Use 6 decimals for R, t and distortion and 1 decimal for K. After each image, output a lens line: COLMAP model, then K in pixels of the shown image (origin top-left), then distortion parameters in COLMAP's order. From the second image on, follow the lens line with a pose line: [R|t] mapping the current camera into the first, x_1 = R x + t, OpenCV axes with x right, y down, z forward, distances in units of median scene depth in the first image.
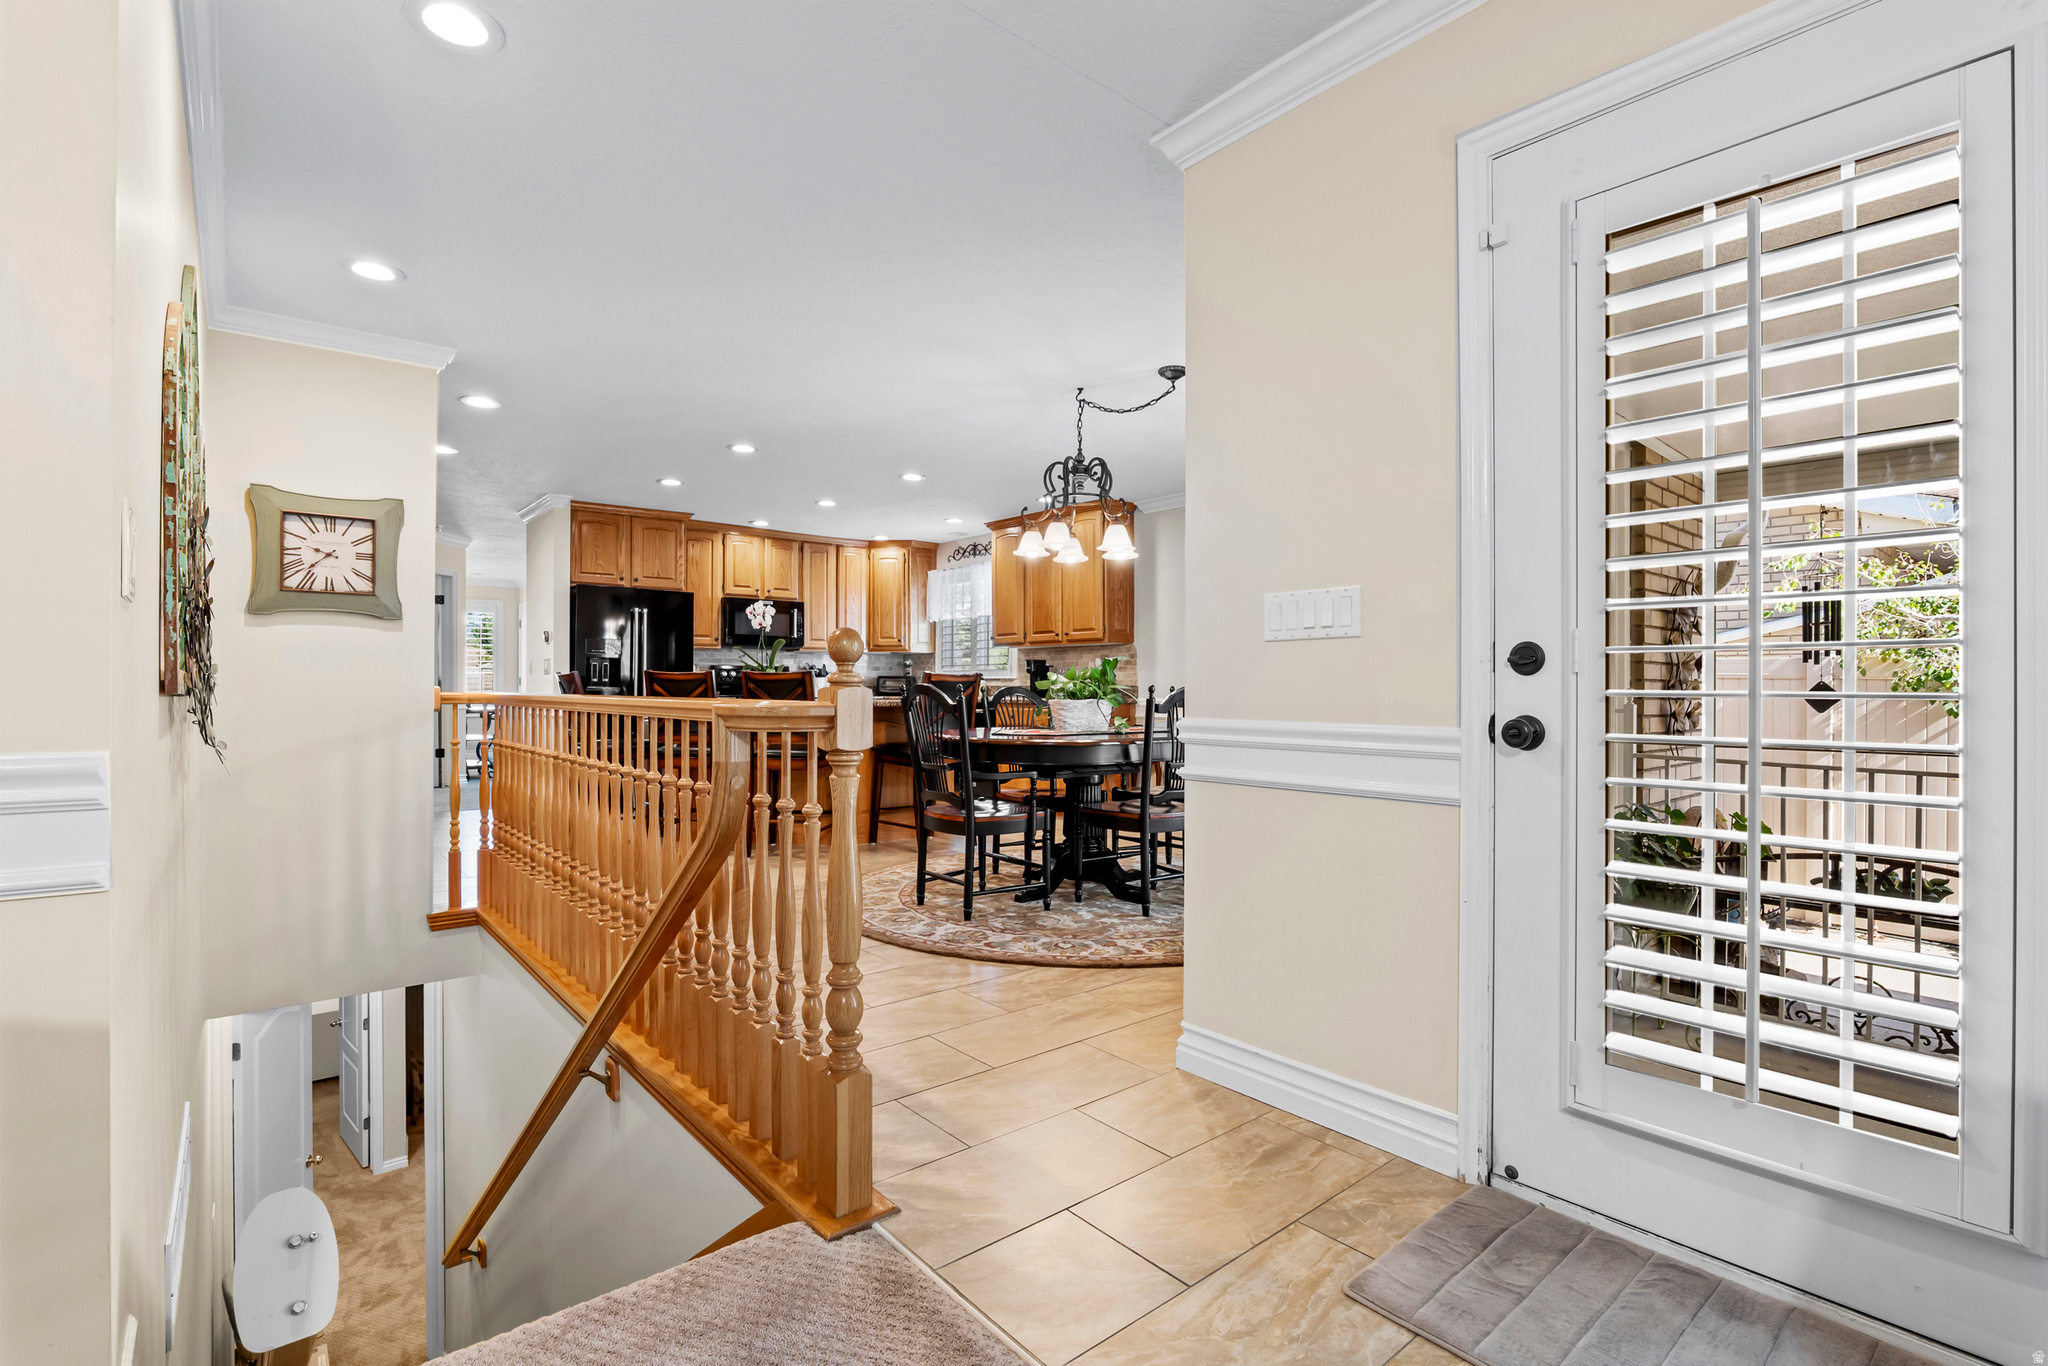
lens RADIAL K [[947.8, 0, 1022.4], [0, 947.8, 689.5], [0, 0, 1]] dist [-0.018756, 0.003174]
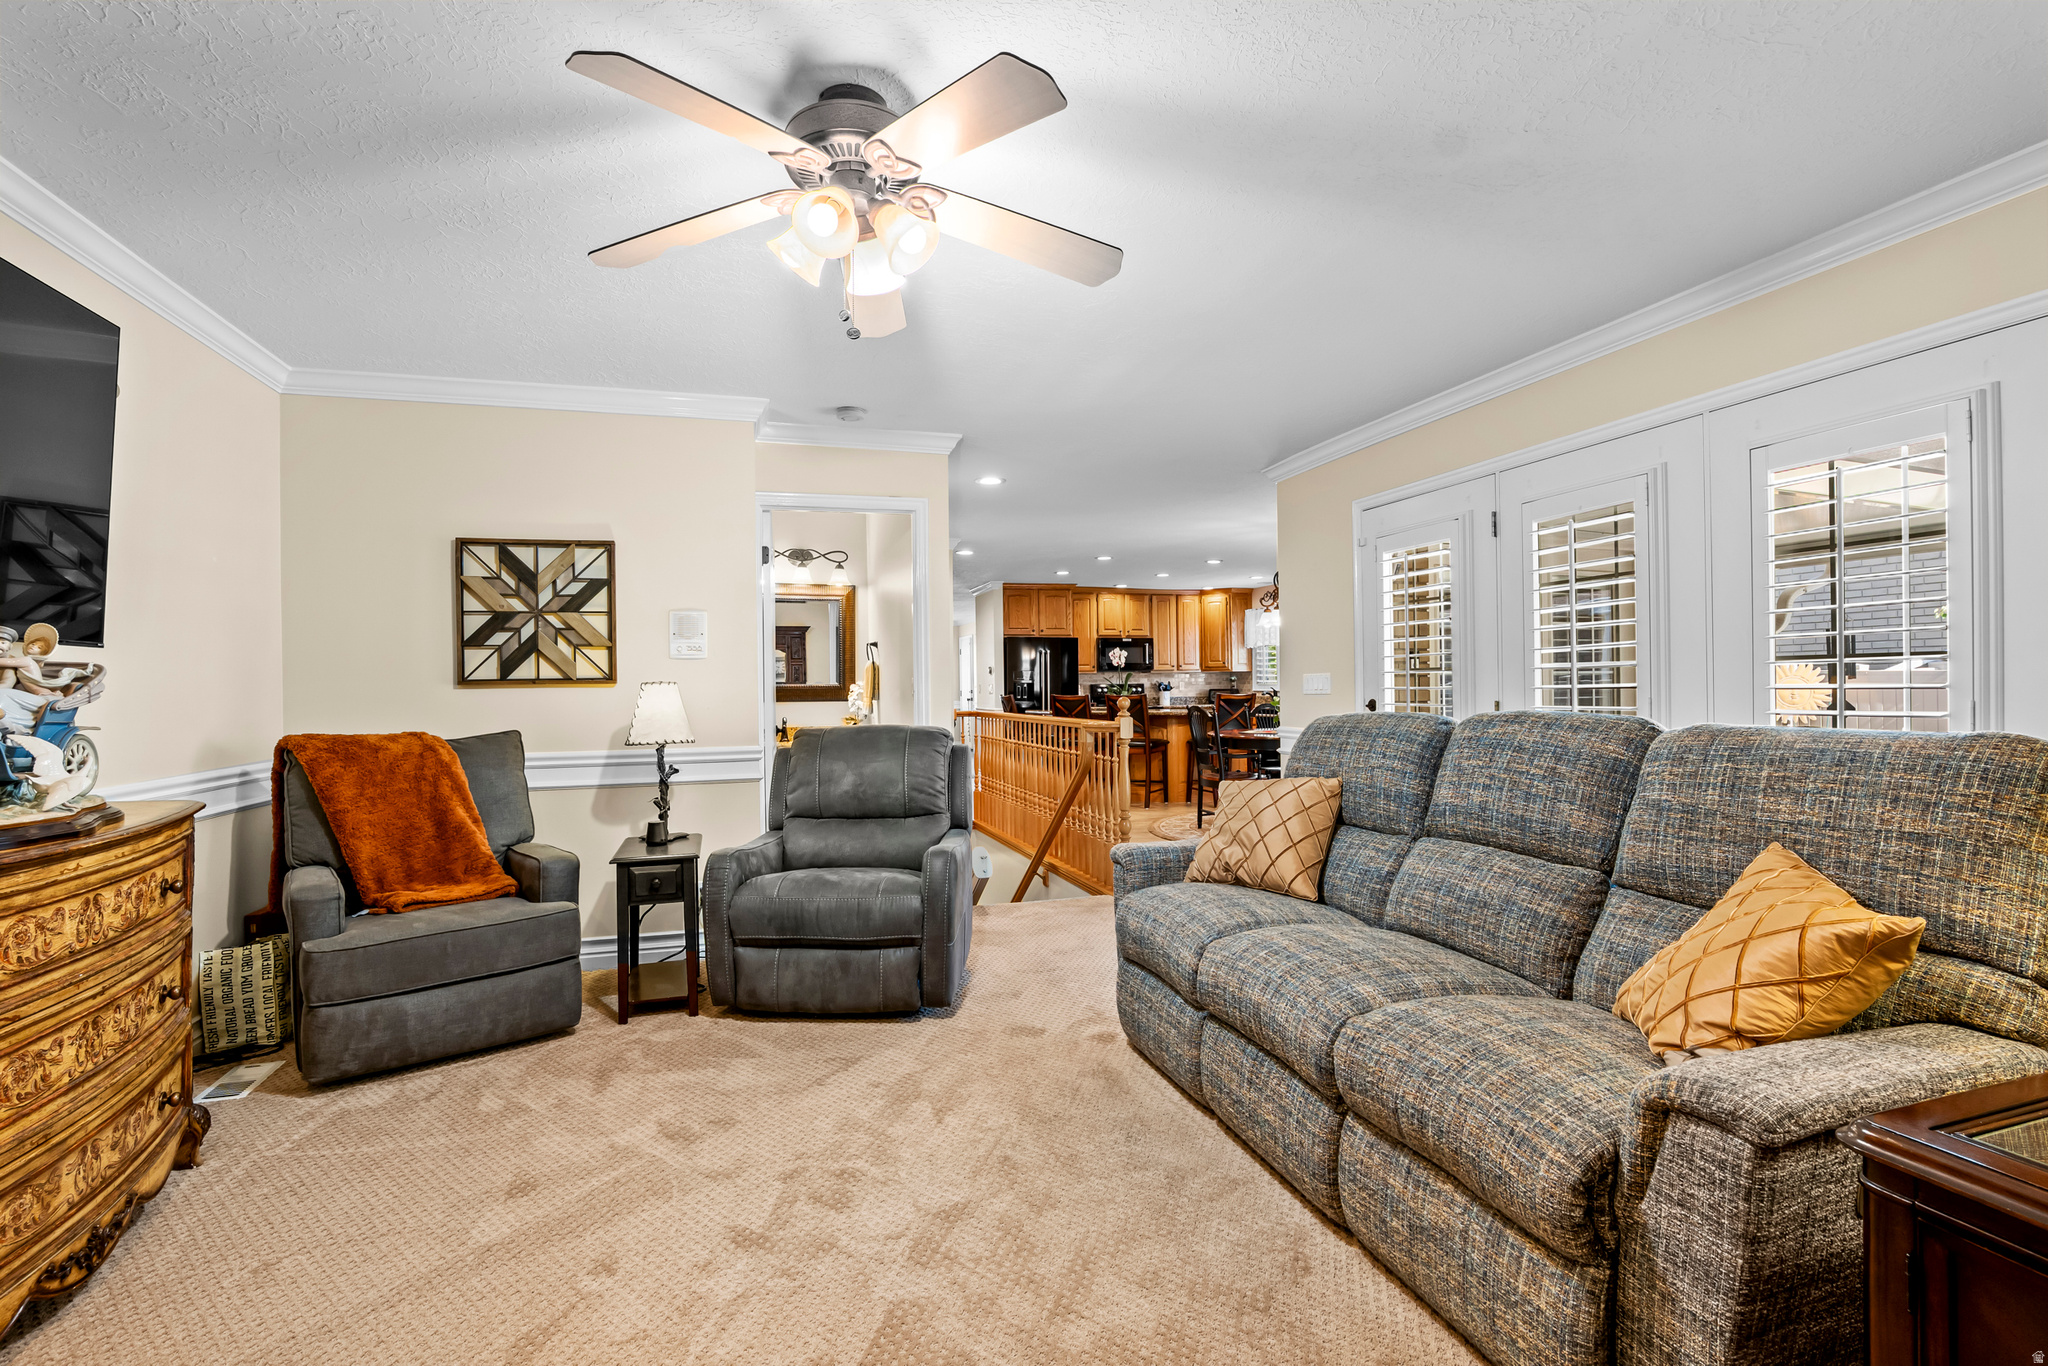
lens RADIAL K [[947.8, 0, 1027.5], [0, 947.8, 689.0], [0, 0, 1]] dist [-0.018756, 0.003174]
pose [[0.923787, -0.014583, -0.382630, 0.158662], [0.015174, 0.999884, -0.001475, -0.021414], [0.382607, -0.004443, 0.923901, -0.437215]]
